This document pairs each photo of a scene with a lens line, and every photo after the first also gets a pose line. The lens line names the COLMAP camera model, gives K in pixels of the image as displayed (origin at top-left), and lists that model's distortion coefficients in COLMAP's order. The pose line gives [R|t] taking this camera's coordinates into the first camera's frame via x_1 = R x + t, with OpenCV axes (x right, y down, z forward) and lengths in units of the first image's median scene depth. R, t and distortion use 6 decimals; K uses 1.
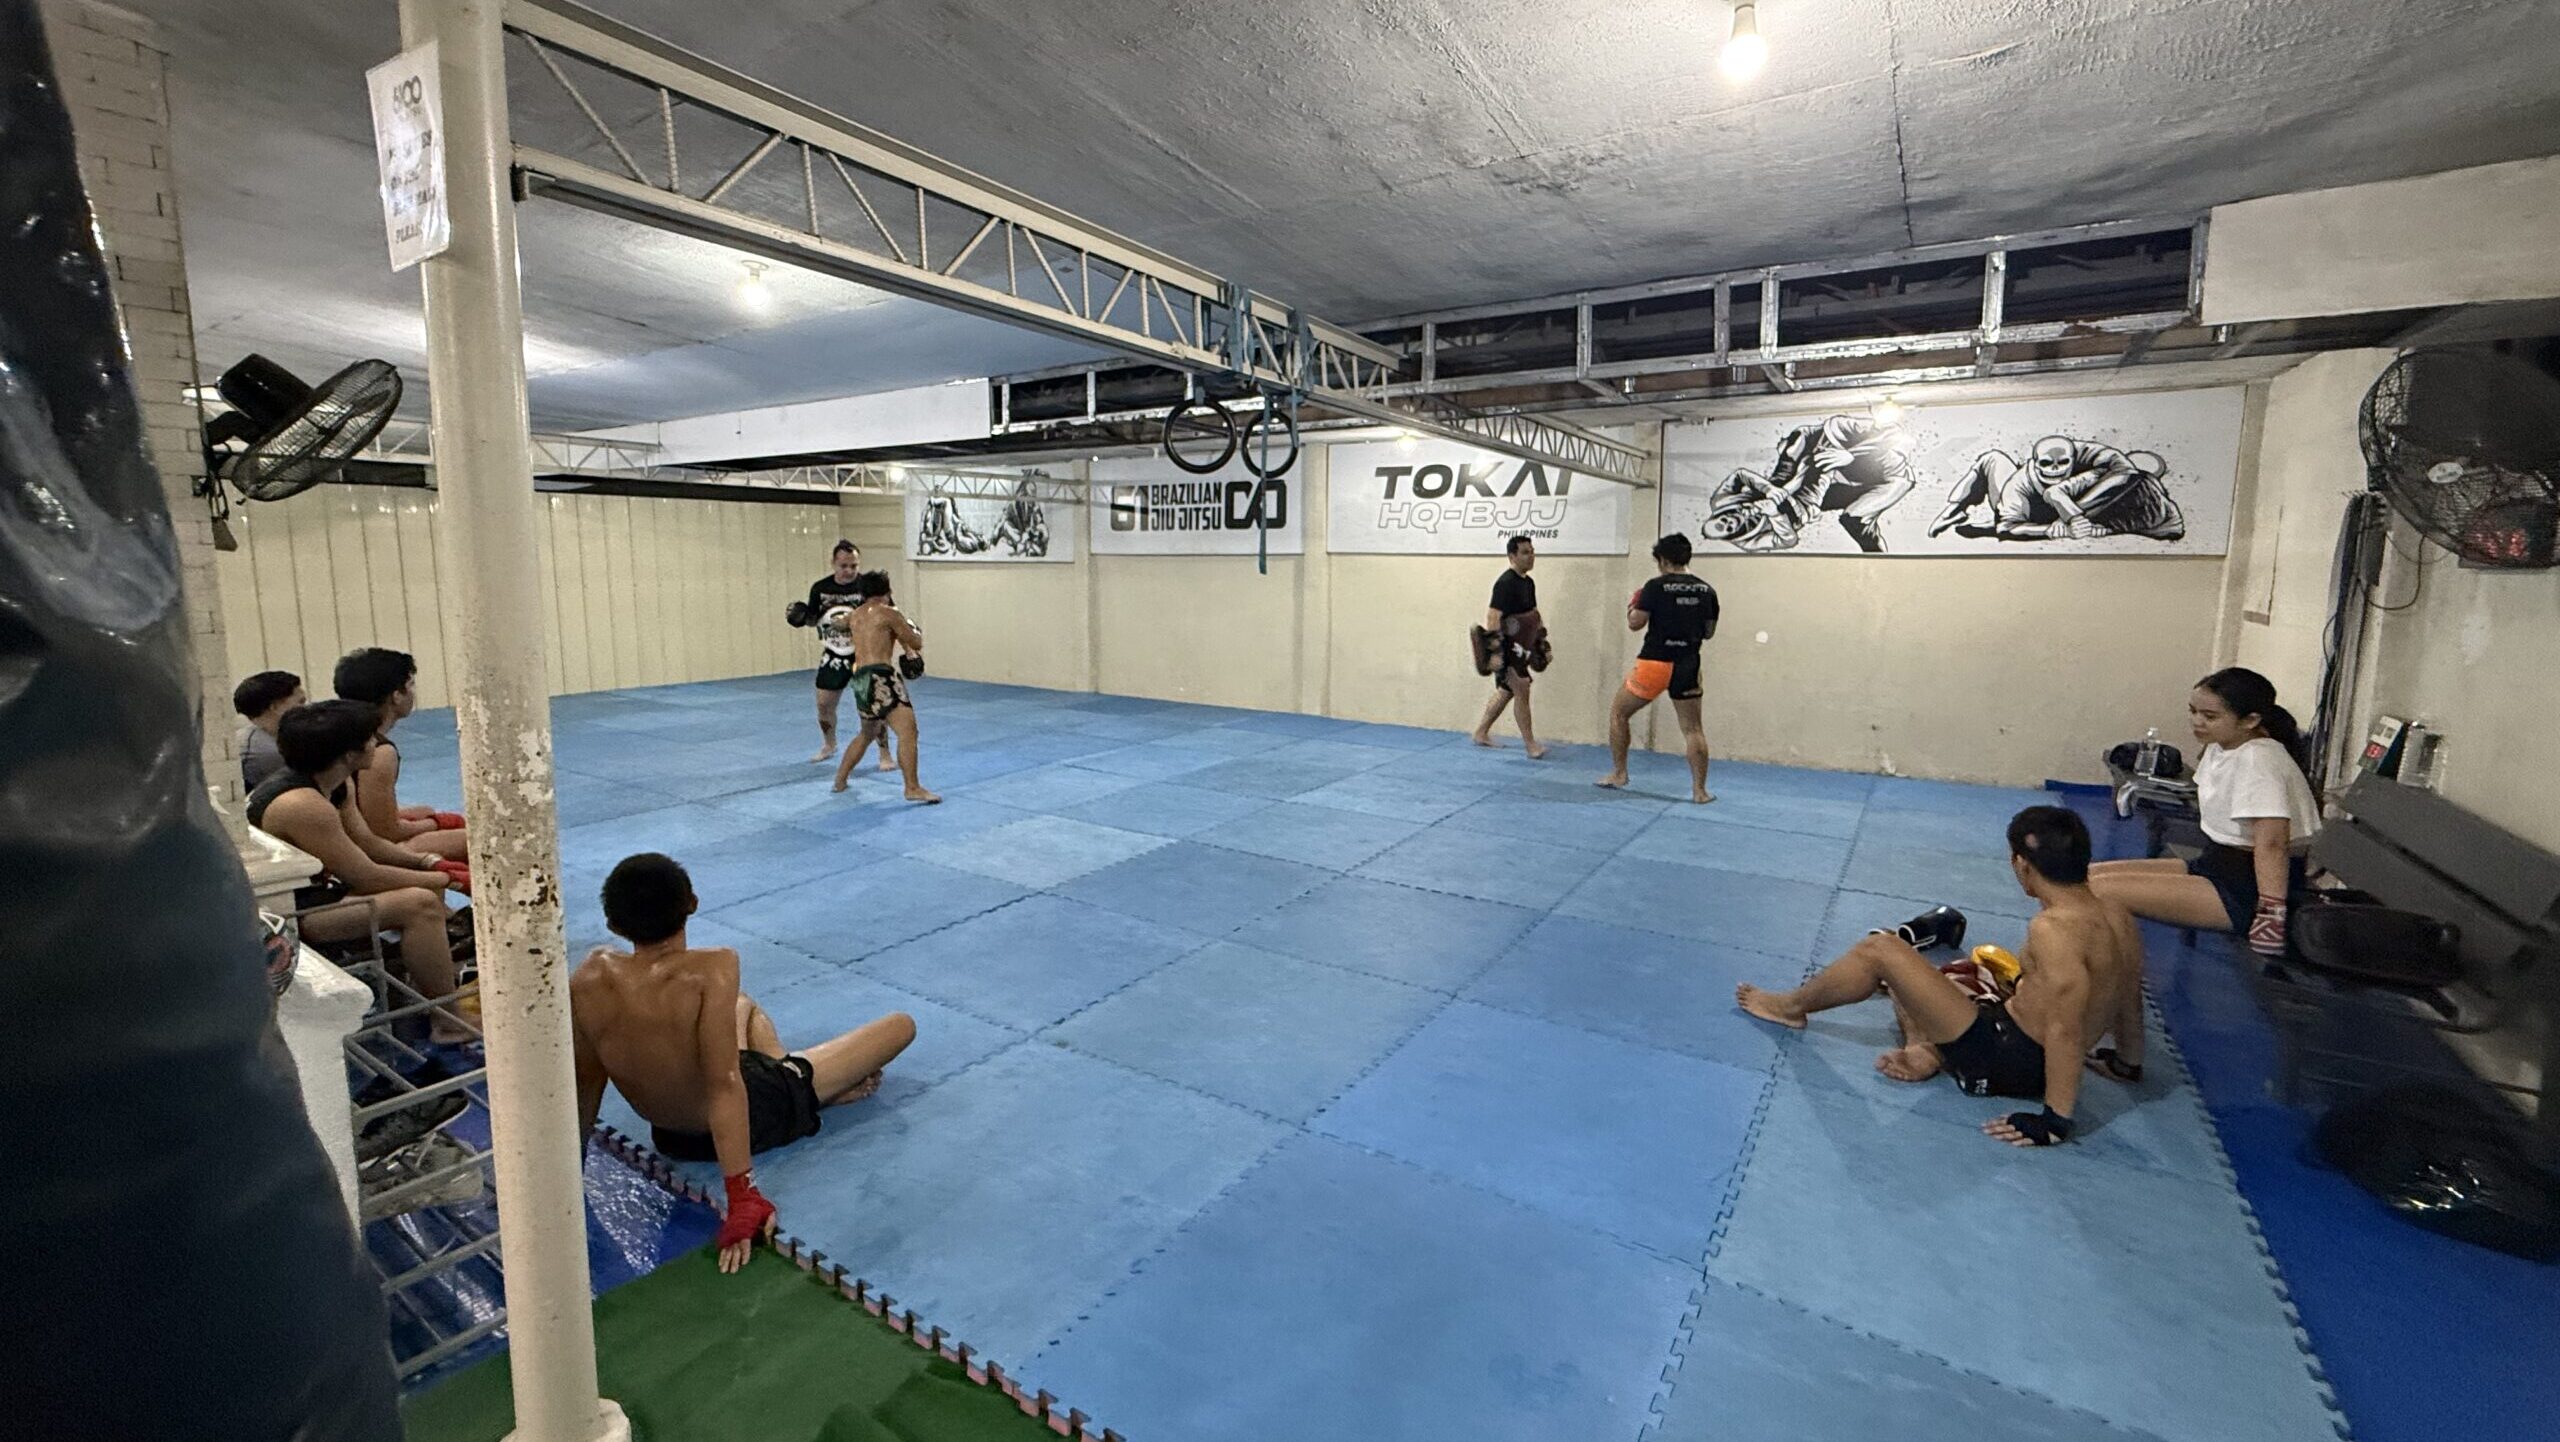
lens RADIAL K [[1020.2, 0, 1277.9], [0, 1020.2, 671.0], [0, 0, 1]] dist [0.001286, 0.000111]
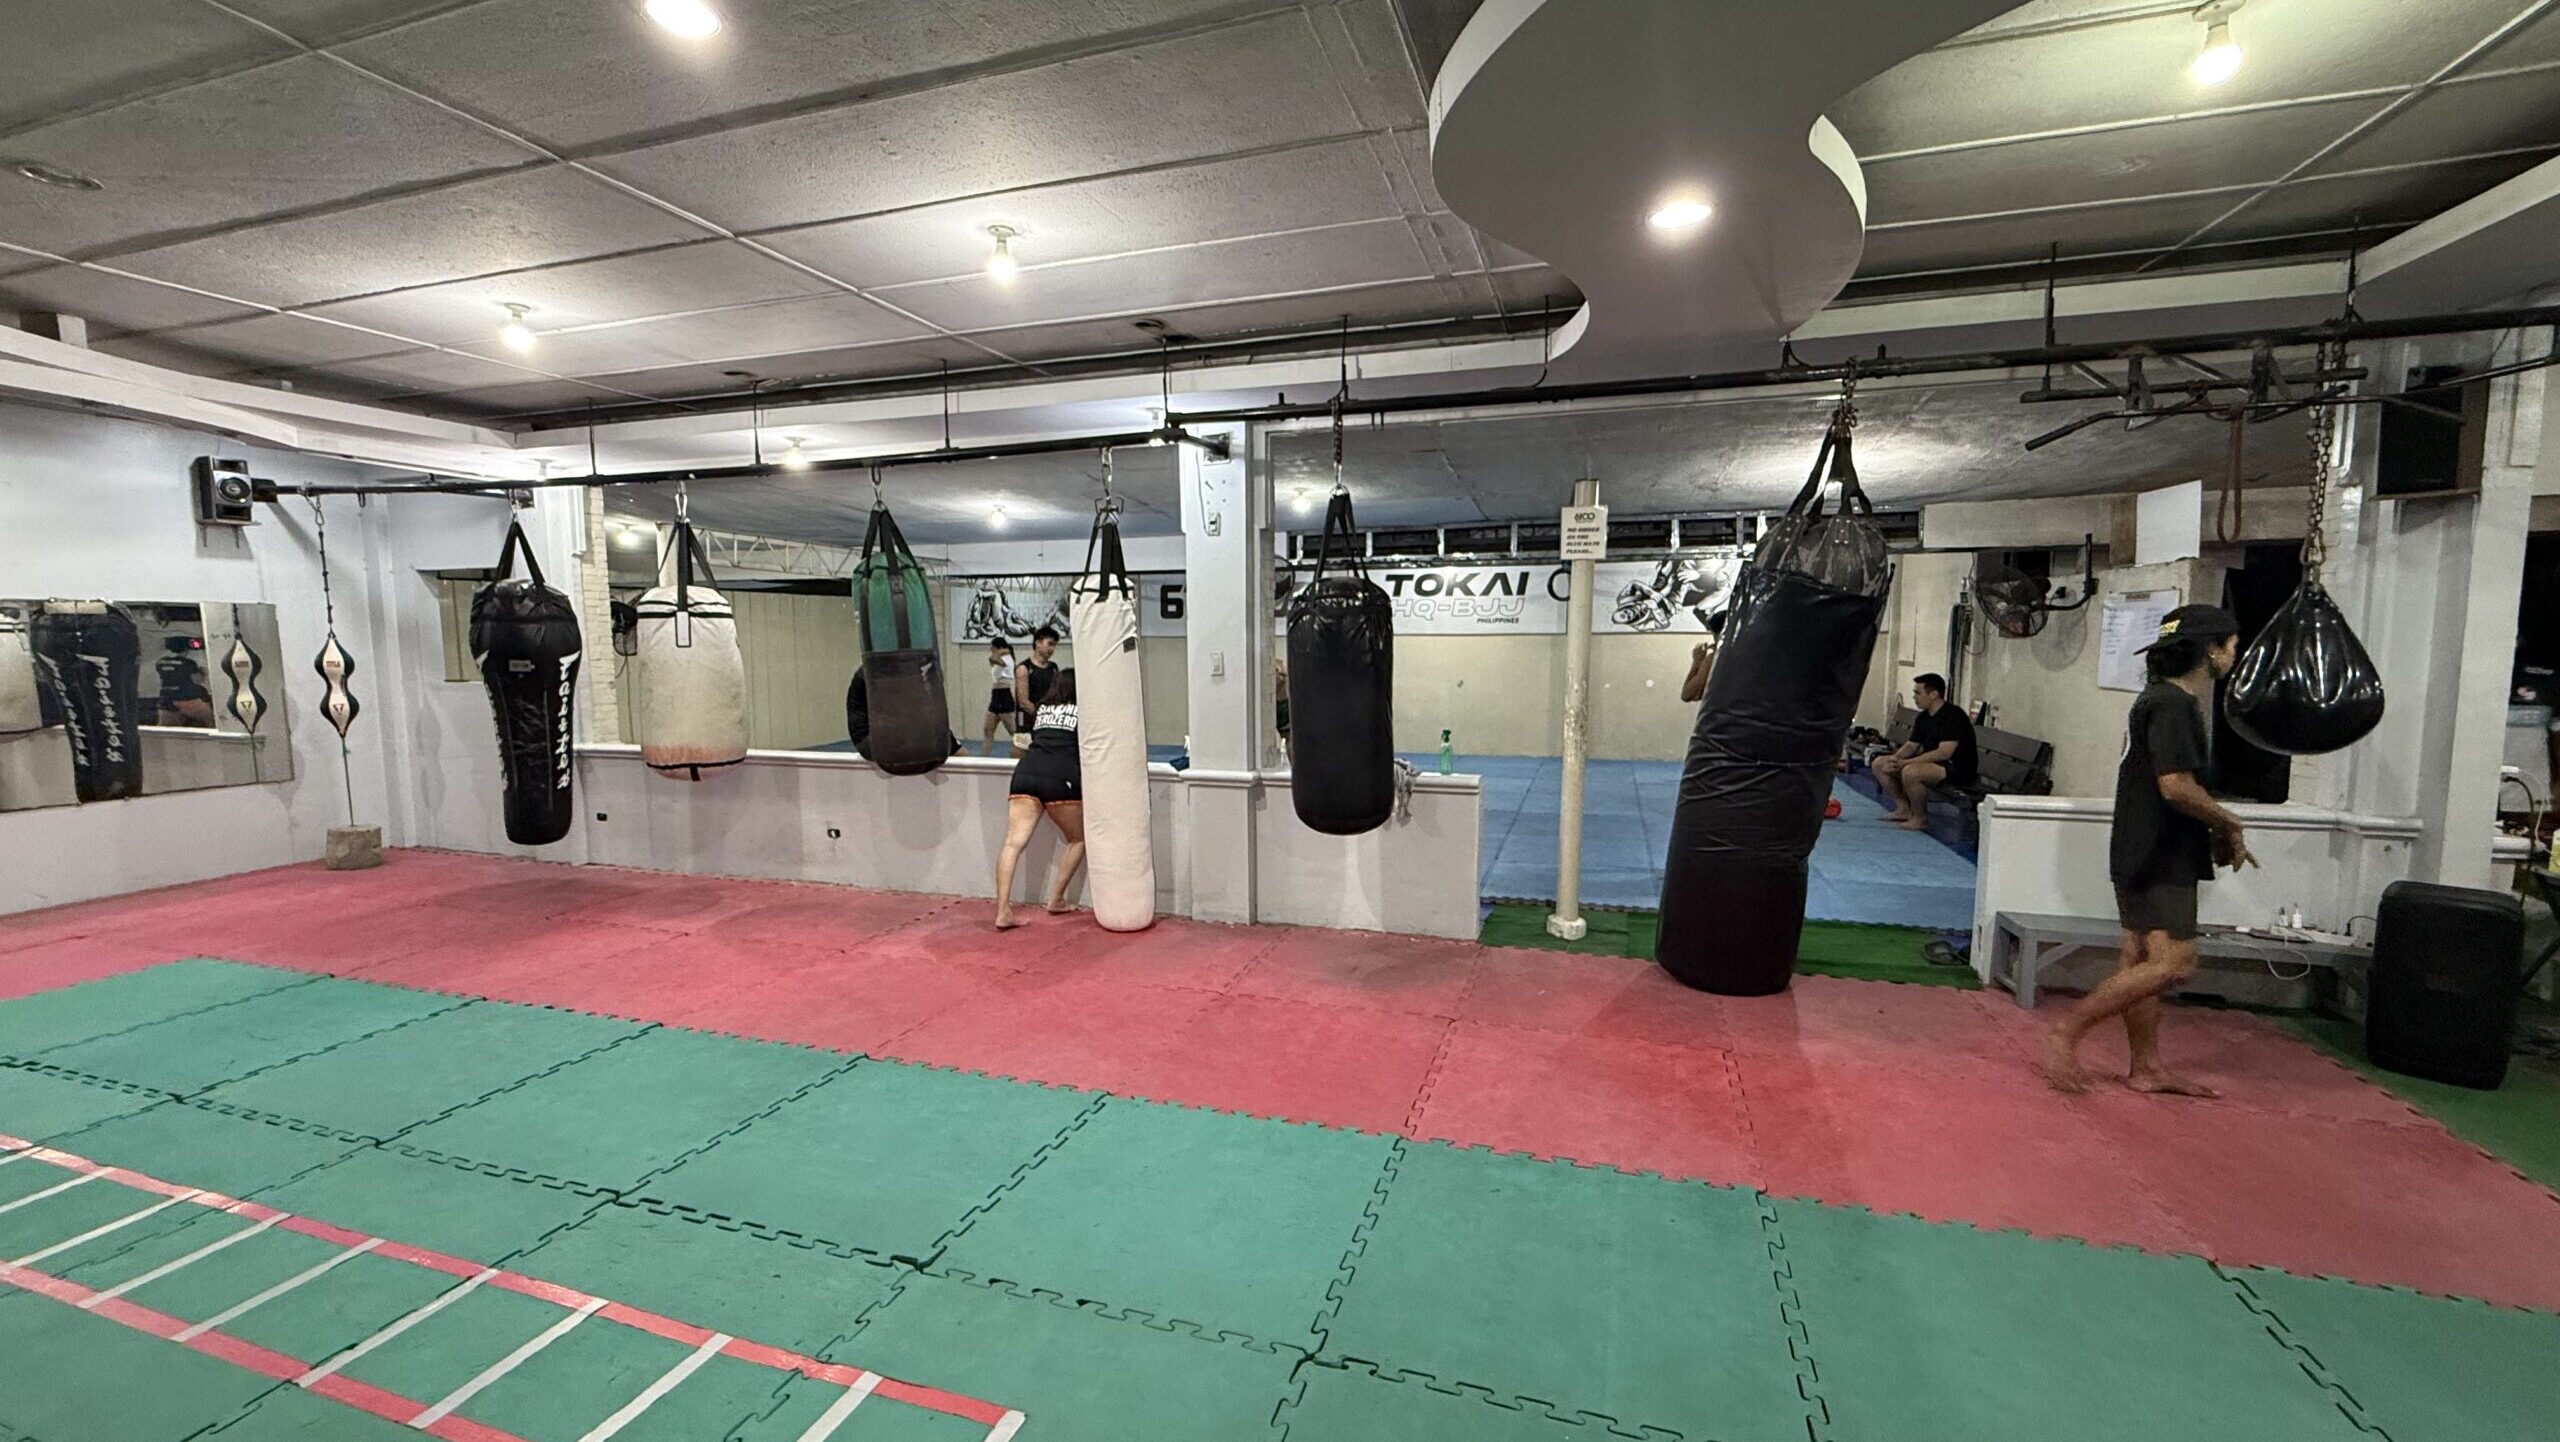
lens RADIAL K [[1005.9, 0, 1280.0], [0, 1005.9, 721.0], [0, 0, 1]] dist [0.000762, 0.000122]
pose [[0.965339, -0.031758, 0.259058, -0.509704], [0.038820, 0.999000, -0.022187, 0.039241], [-0.258094, 0.031475, 0.965607, -0.392918]]
